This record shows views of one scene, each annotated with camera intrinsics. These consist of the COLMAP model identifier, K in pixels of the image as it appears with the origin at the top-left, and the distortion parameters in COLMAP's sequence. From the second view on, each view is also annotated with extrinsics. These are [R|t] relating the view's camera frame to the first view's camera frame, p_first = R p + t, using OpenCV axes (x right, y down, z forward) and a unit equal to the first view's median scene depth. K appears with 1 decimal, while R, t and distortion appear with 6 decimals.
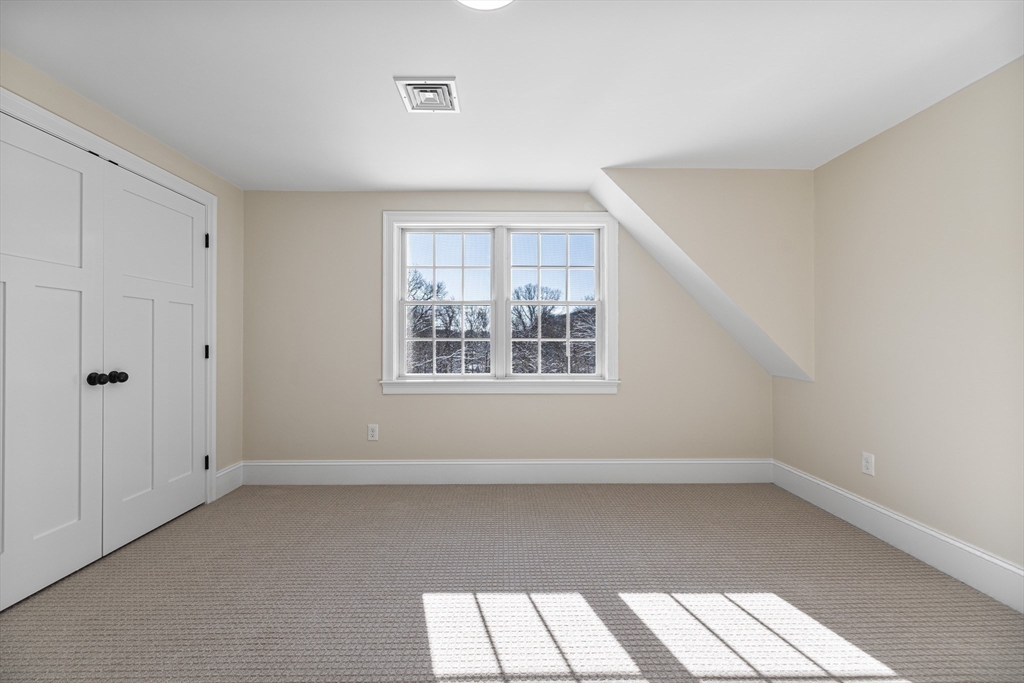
lens RADIAL K [[438.1, 0, 513.6], [0, 438.1, 344.1], [0, 0, 1]] dist [-0.002493, 0.000761]
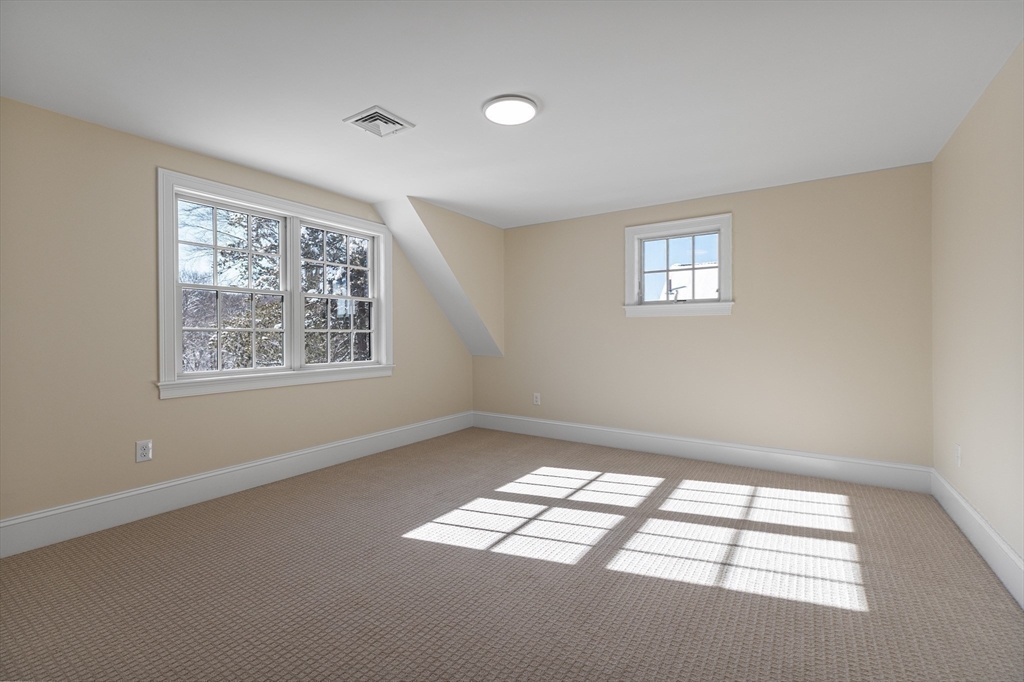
lens RADIAL K [[438.1, 0, 525.6], [0, 438.1, 338.1], [0, 0, 1]] dist [-0.002493, 0.000761]
pose [[0.554936, -0.009862, 0.831834, -0.633716], [0.005732, 0.999951, 0.008031, 0.001557], [-0.831873, 0.000311, 0.554966, 0.013078]]
